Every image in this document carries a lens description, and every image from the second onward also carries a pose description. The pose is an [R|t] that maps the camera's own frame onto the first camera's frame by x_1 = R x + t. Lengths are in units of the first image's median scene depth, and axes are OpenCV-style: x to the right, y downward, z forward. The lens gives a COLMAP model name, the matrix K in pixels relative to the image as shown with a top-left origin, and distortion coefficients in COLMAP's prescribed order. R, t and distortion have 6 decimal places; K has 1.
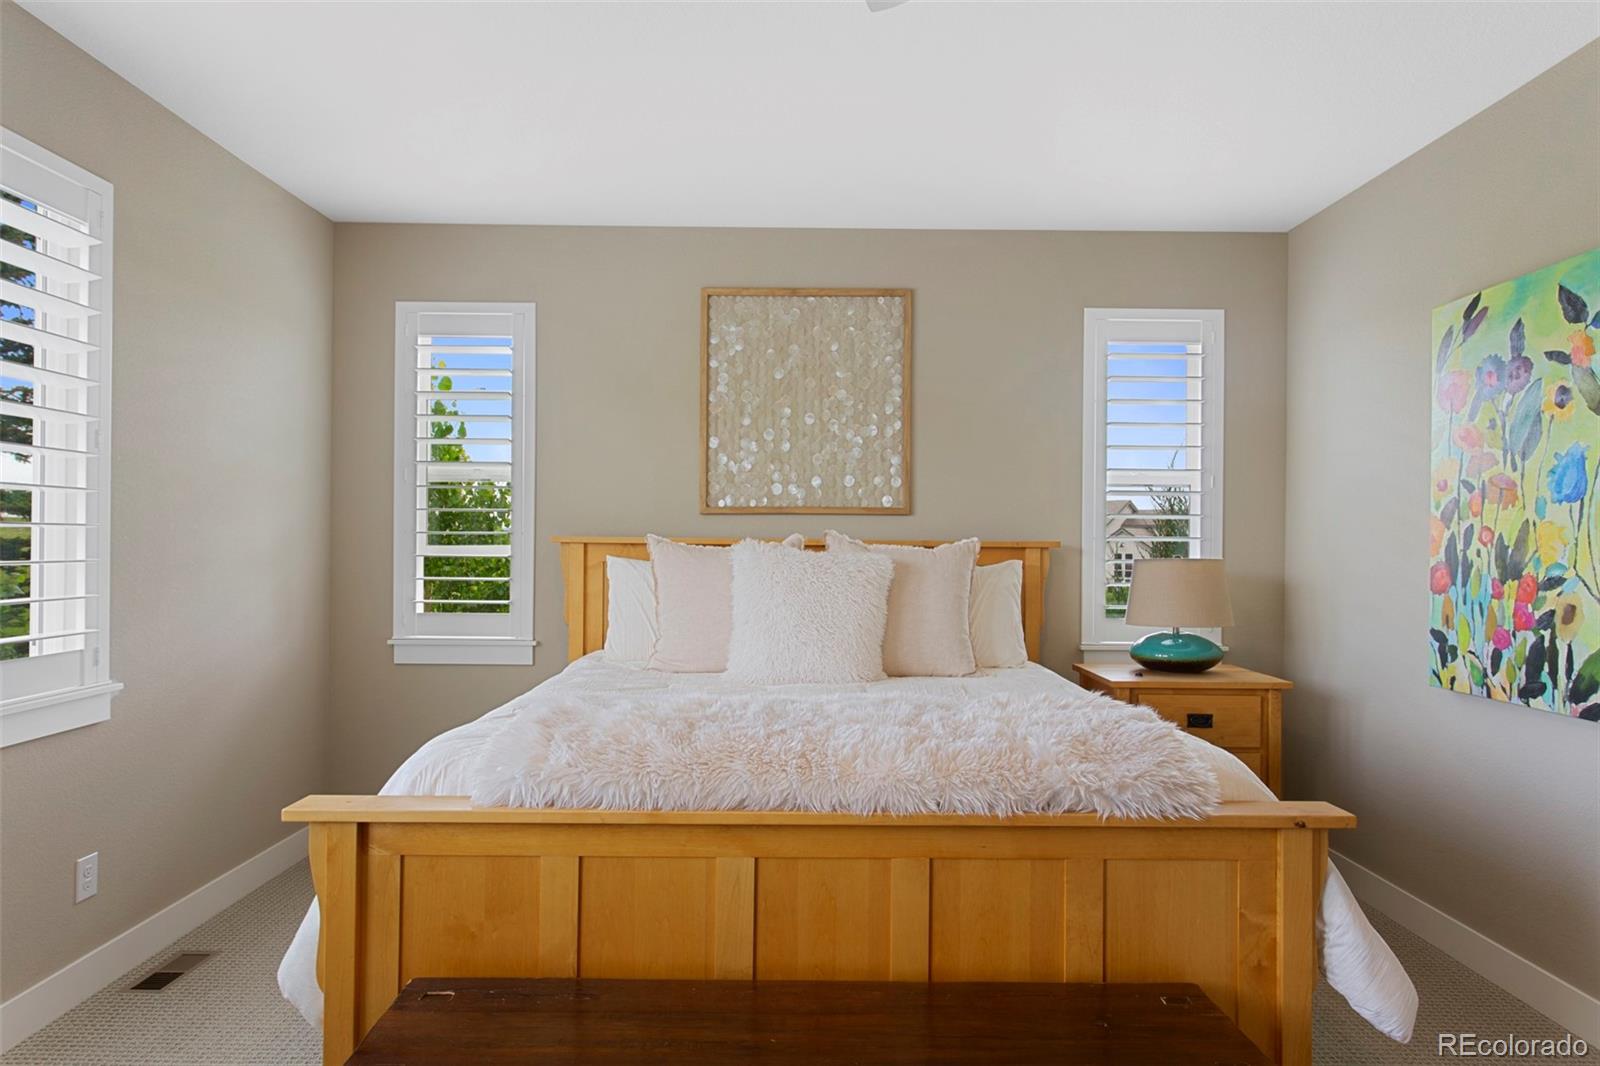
lens RADIAL K [[951.5, 0, 795.7], [0, 951.5, 536.8], [0, 0, 1]] dist [-0.004851, -0.000032]
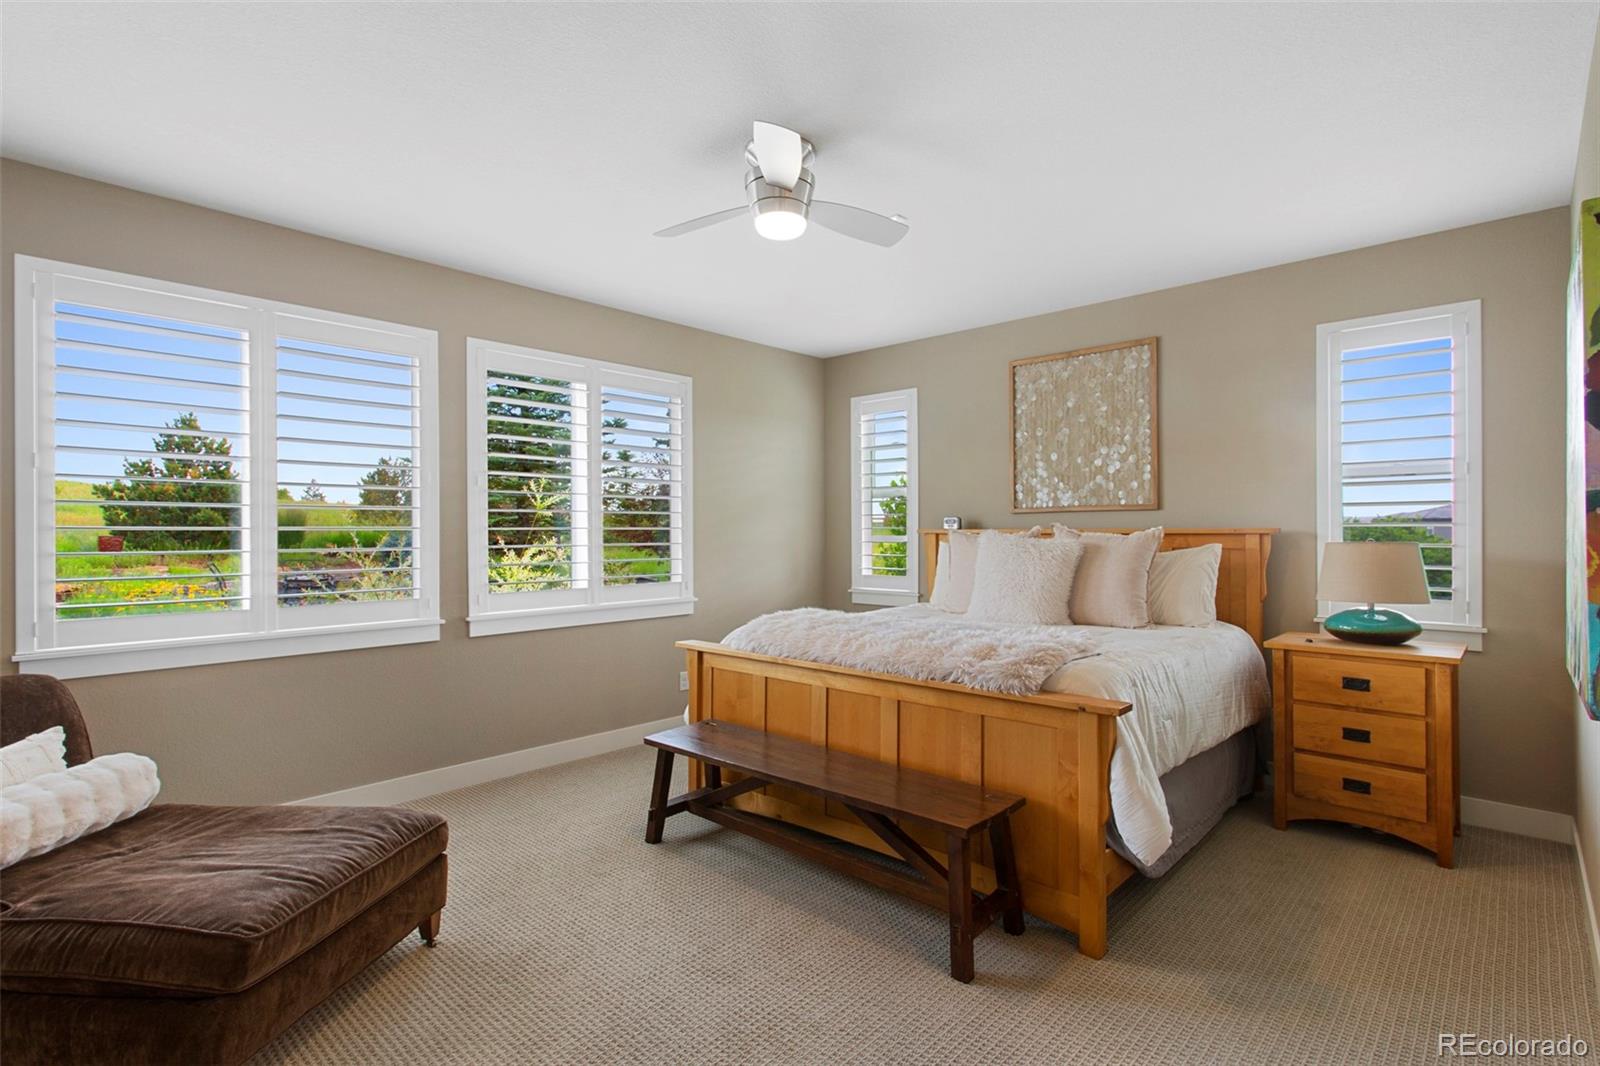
lens RADIAL K [[767.5, 0, 788.4], [0, 767.5, 530.9], [0, 0, 1]] dist [0.001089, 0.000471]
pose [[0.724344, -0.012564, -0.689324, 0.495812], [0.014466, 0.999891, -0.003023, 0.002179], [0.689287, -0.007782, 0.724447, -0.120066]]
